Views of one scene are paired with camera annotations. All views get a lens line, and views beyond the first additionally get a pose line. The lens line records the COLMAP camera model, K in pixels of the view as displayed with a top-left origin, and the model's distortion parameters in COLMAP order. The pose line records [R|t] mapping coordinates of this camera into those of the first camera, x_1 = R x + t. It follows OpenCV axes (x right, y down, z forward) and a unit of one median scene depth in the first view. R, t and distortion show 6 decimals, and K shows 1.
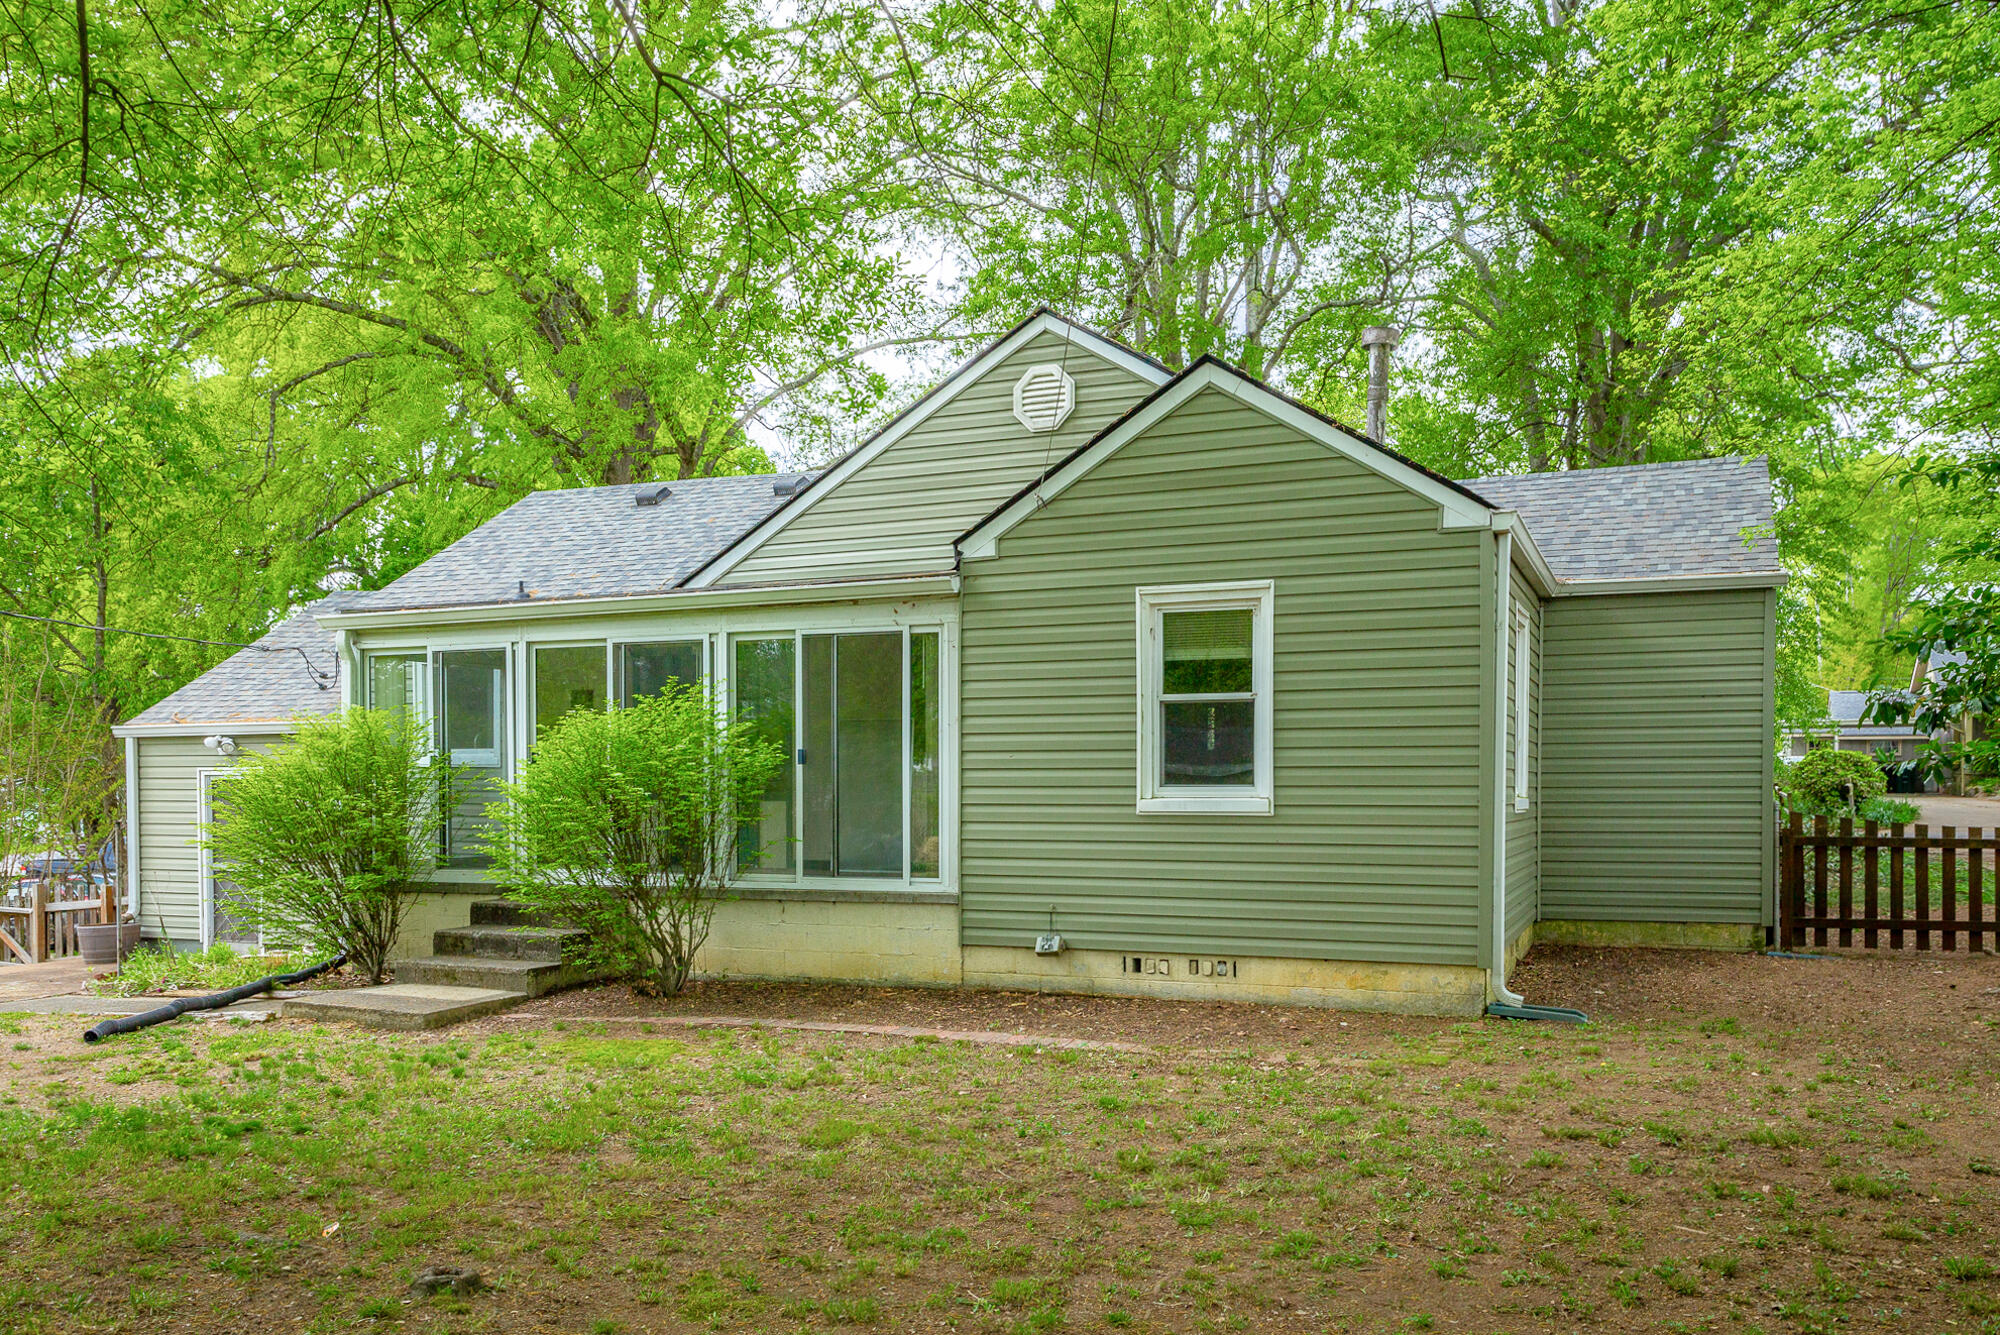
lens RADIAL K [[946.6, 0, 1001.3], [0, 946.6, 663.1], [0, 0, 1]] dist [0.000858, 0.000852]
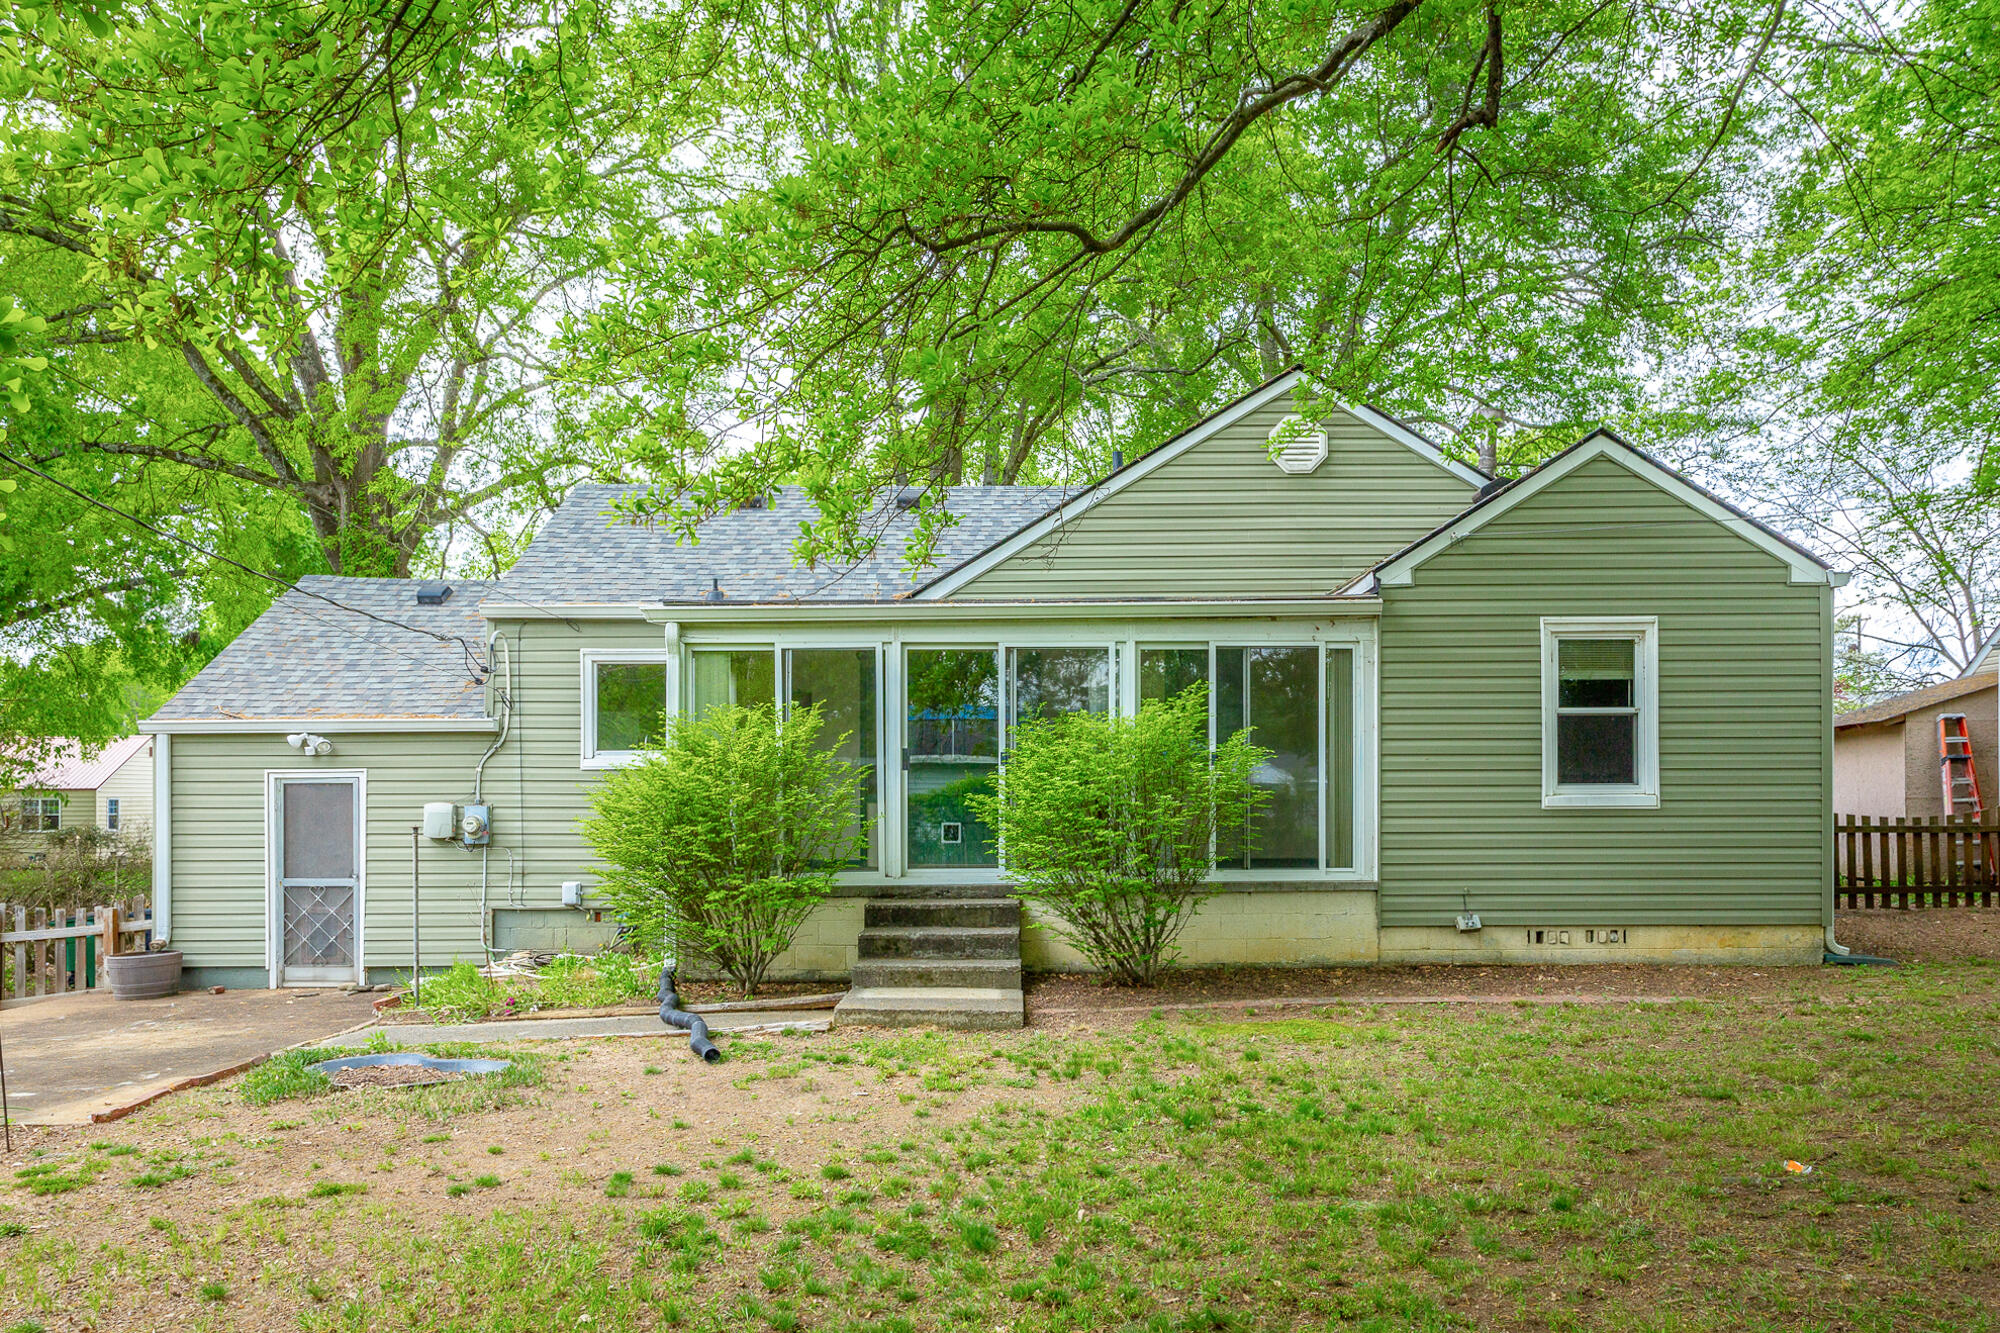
lens RADIAL K [[888.5, 0, 1000.0], [0, 888.5, 666.5], [0, 0, 1]] dist [-0.000642, 0.000485]
pose [[0.971260, 0.031904, 0.235873, -0.775887], [-0.028392, 0.999430, -0.018271, 0.021310], [-0.236321, 0.011049, 0.971612, 0.079709]]
